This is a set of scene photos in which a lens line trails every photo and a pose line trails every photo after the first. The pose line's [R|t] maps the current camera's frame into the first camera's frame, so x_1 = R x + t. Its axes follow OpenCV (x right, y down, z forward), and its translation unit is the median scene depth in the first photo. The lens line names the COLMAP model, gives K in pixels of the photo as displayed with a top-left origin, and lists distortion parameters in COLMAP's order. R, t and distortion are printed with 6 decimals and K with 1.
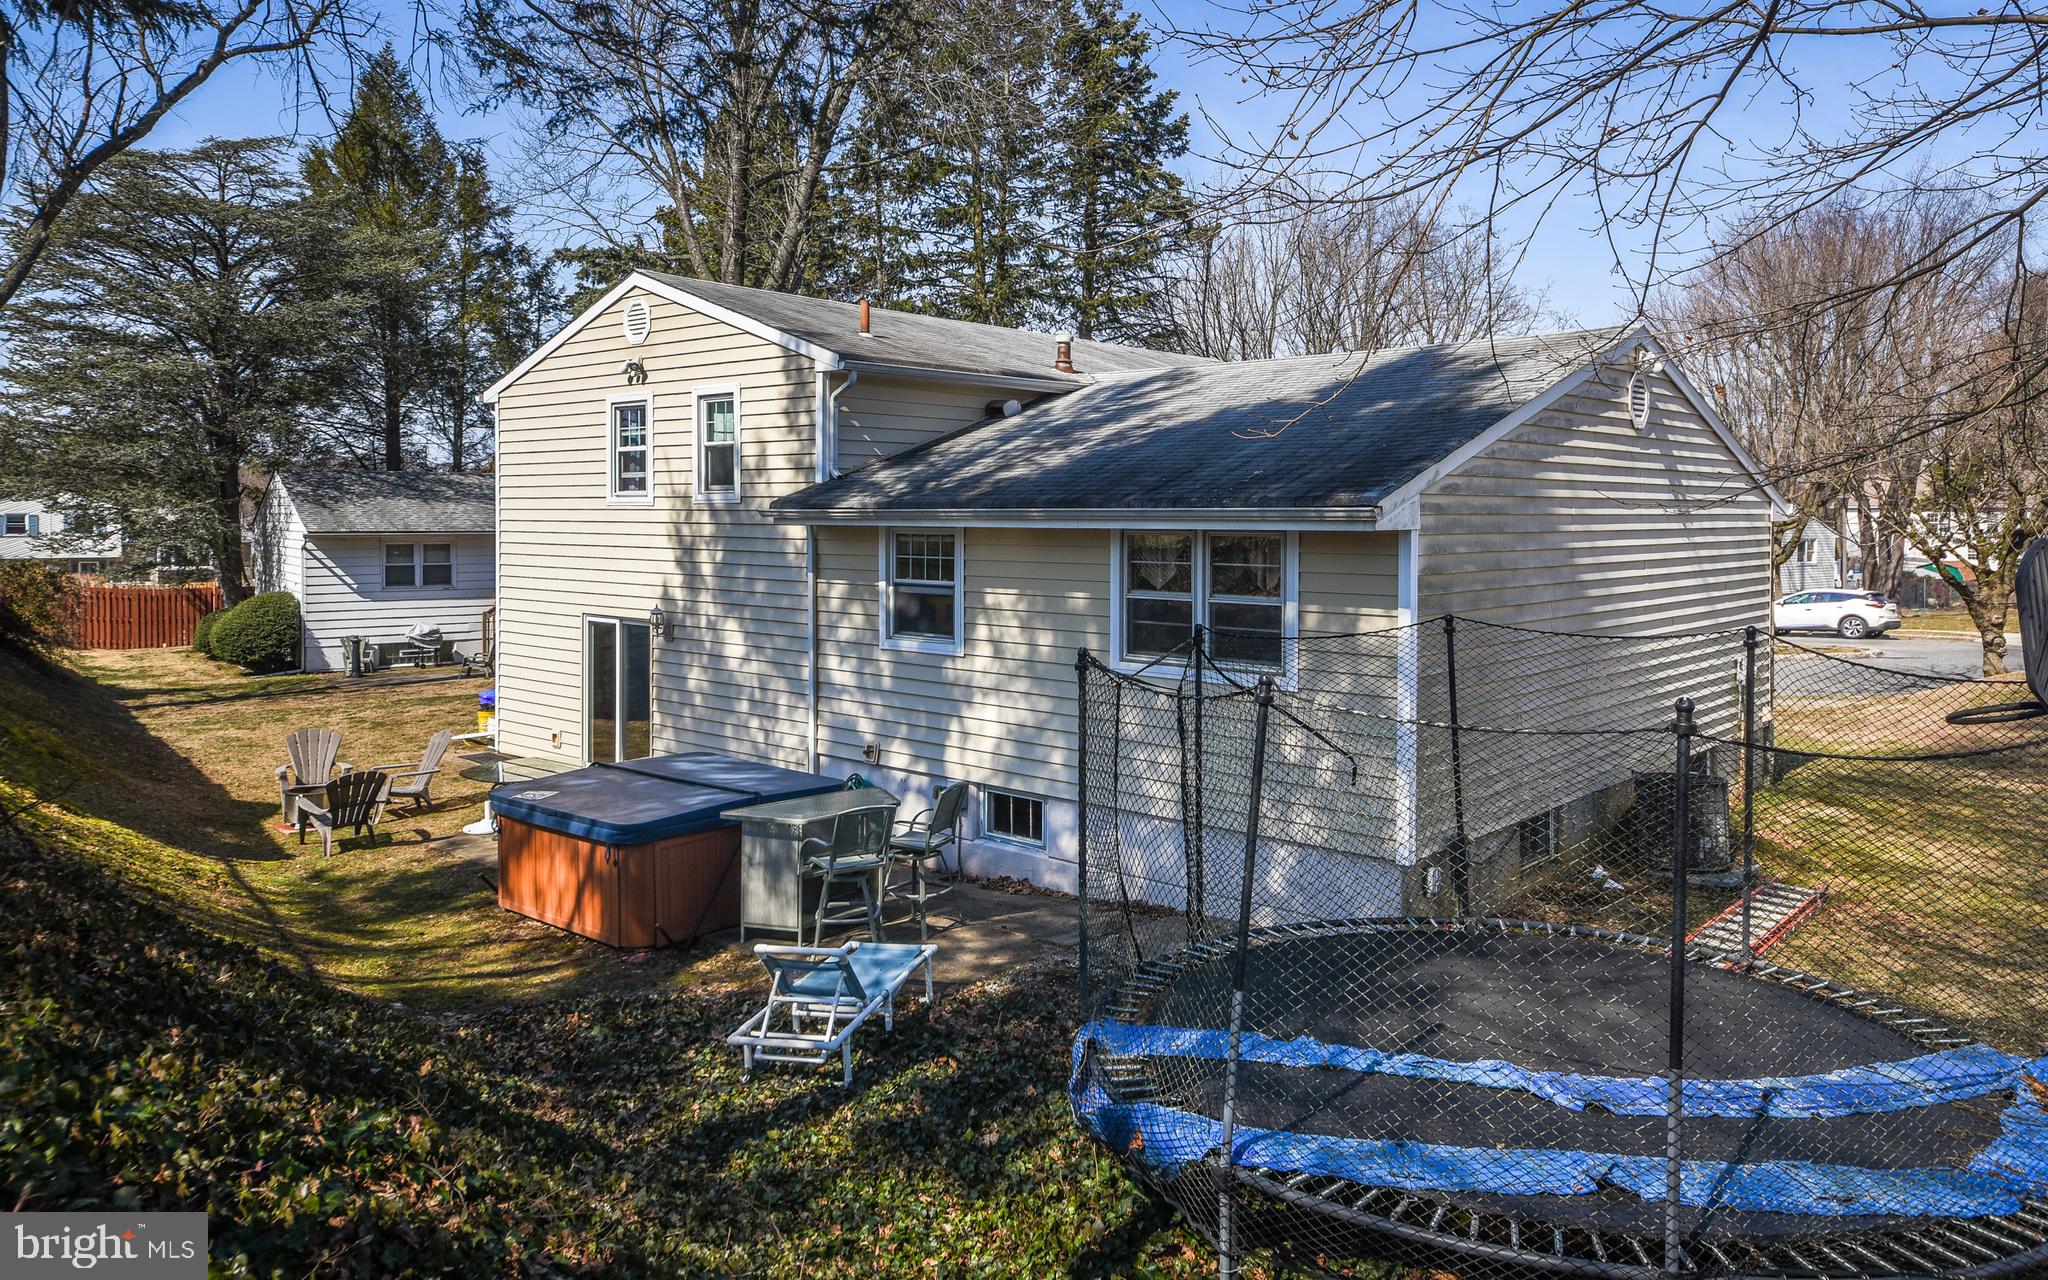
lens RADIAL K [[1427.2, 0, 1020.3], [0, 1427.2, 525.3], [0, 0, 1]] dist [0.057027, -0.034623]
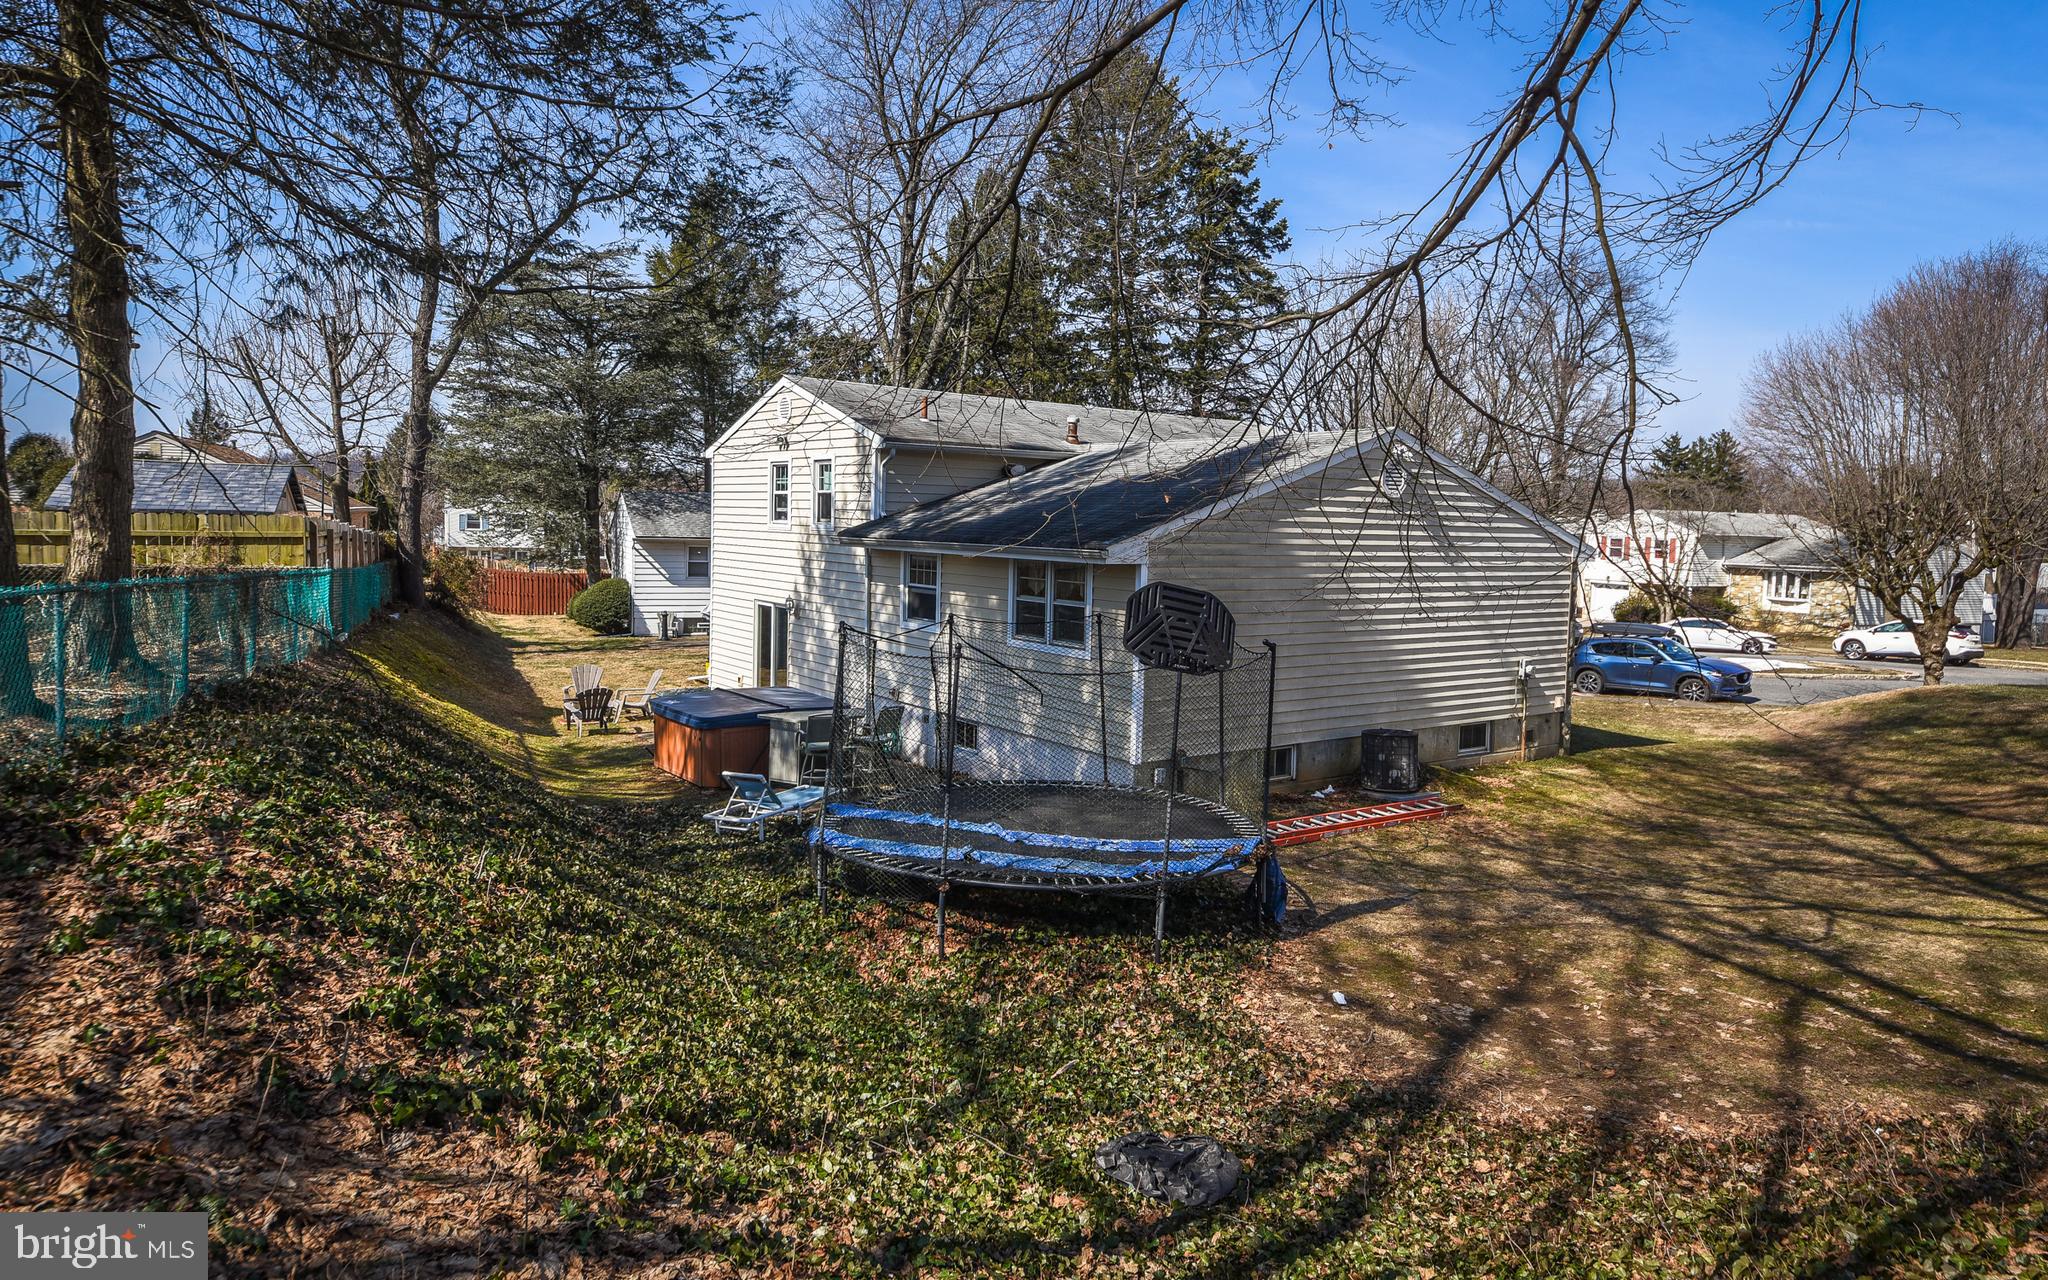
lens RADIAL K [[1244.1, 0, 1028.5], [0, 1244.1, 591.2], [0, 0, 1]] dist [0.033860, 0.000266]
pose [[0.980769, 0.033873, -0.192213, 0.265570], [-0.025443, 0.998610, 0.046156, -0.017781], [0.193509, -0.040378, 0.980267, -0.274091]]
